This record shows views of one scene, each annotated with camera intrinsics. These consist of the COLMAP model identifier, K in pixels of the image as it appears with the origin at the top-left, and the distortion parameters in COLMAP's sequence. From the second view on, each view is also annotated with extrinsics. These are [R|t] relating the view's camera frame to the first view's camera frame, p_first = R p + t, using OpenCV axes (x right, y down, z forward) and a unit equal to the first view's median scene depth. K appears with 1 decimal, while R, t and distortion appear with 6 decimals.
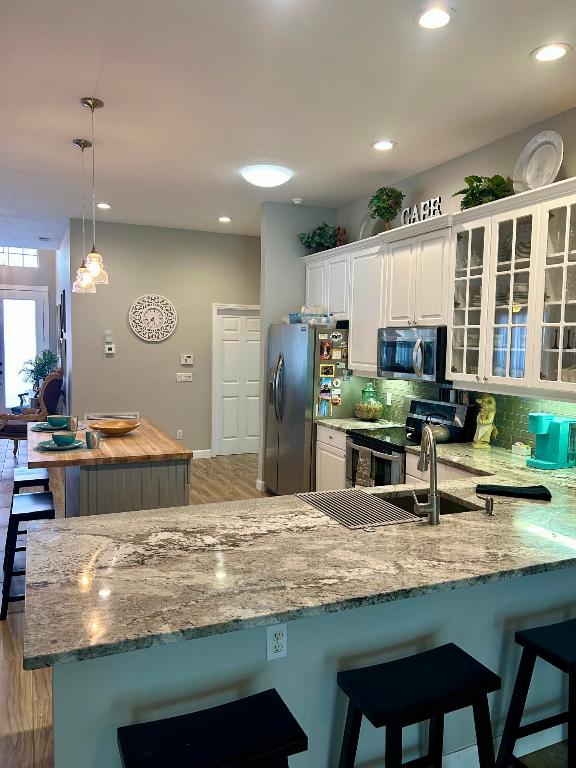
lens RADIAL K [[575.9, 0, 287.9], [0, 575.9, 384.6], [0, 0, 1]] dist [0.062481, -0.072879]
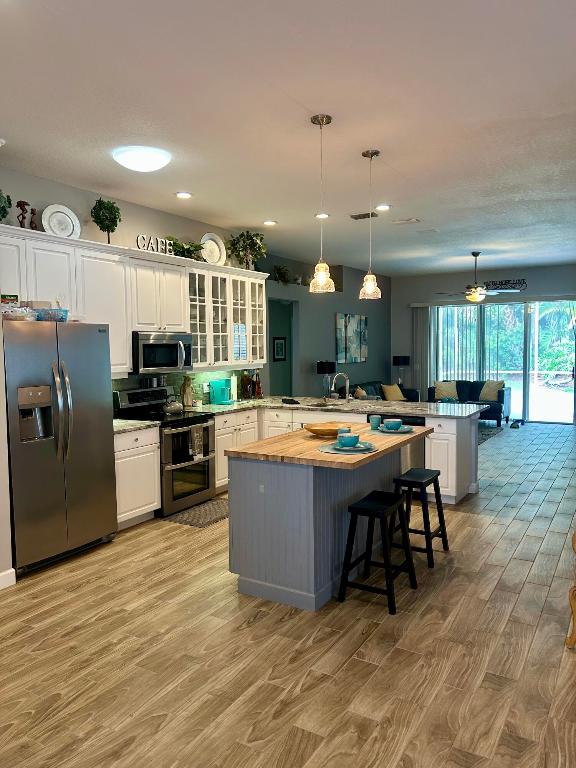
lens RADIAL K [[575.9, 0, 284.3], [0, 575.9, 384.1], [0, 0, 1]] dist [0.062481, -0.072879]
pose [[-0.575598, -0.070182, 0.814716, -1.162775], [0.061079, 0.989837, 0.128420, -0.154032], [-0.815449, 0.123681, -0.565461, 1.750966]]
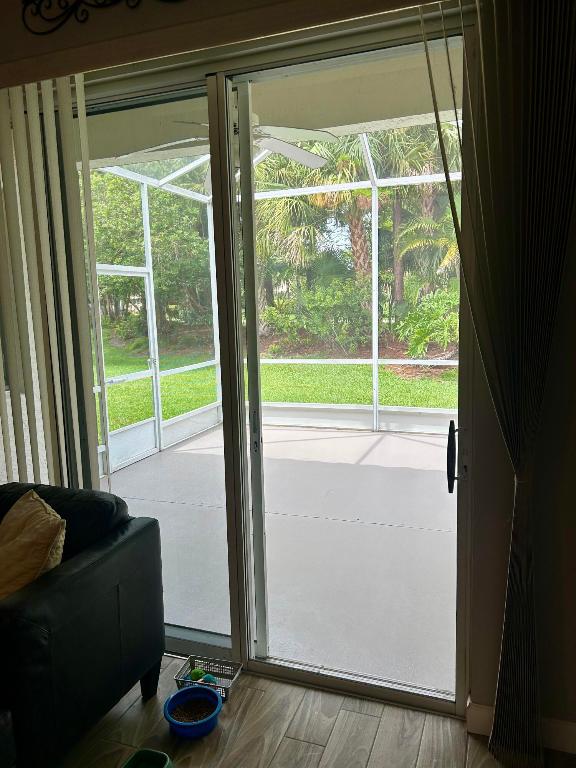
lens RADIAL K [[575.9, 0, 287.5], [0, 575.9, 384.8], [0, 0, 1]] dist [0.062481, -0.072879]
pose [[-0.717819, -0.093917, 0.689866, -0.681661], [0.073599, 0.975072, 0.209326, -0.070252], [-0.692329, 0.201032, -0.693013, 0.876821]]
